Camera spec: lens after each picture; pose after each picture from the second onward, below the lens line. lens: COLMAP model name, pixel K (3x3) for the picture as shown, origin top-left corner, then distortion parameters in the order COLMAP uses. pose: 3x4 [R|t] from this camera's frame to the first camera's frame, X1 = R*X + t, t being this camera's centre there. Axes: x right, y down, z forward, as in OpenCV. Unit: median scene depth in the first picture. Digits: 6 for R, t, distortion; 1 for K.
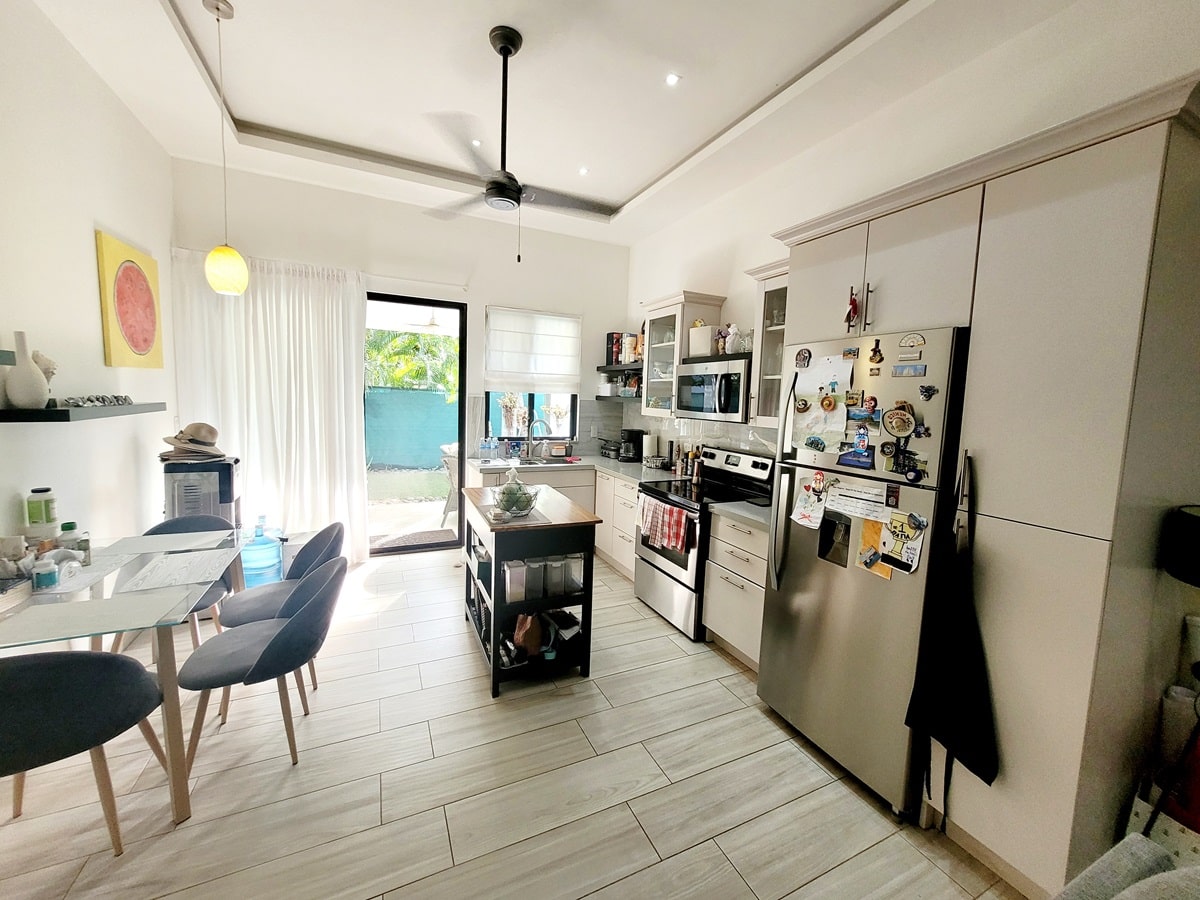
lens RADIAL K [[471.4, 0, 597.7], [0, 471.4, 438.7], [0, 0, 1]] dist [-0.000021, -0.000250]
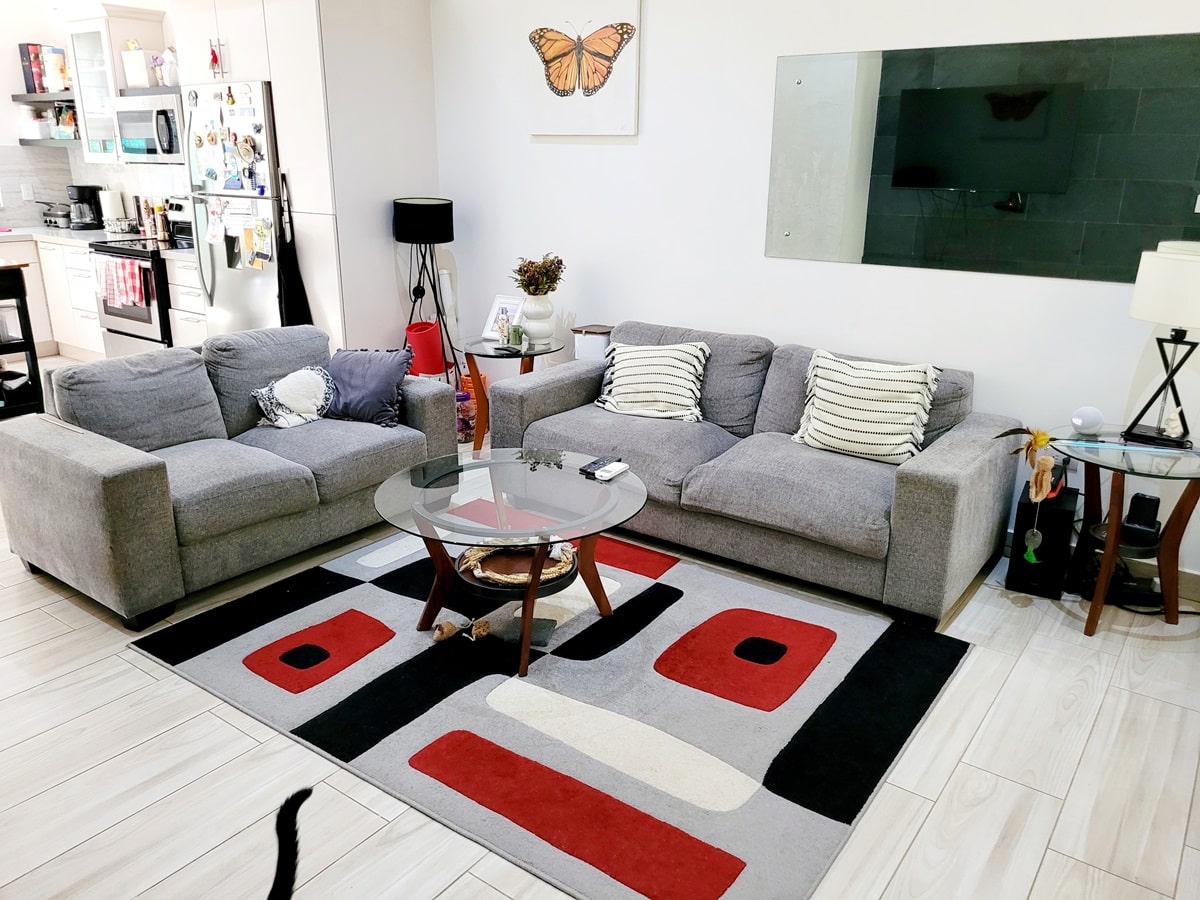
lens RADIAL K [[909.4, 0, 604.2], [0, 909.4, 441.0], [0, 0, 1]] dist [0.055862, -0.052177]
pose [[0.879186, -0.167555, 0.446047, 0.114382], [0.063954, 0.969157, 0.238000, 0.113140], [-0.472168, -0.180720, 0.862785, -1.045998]]
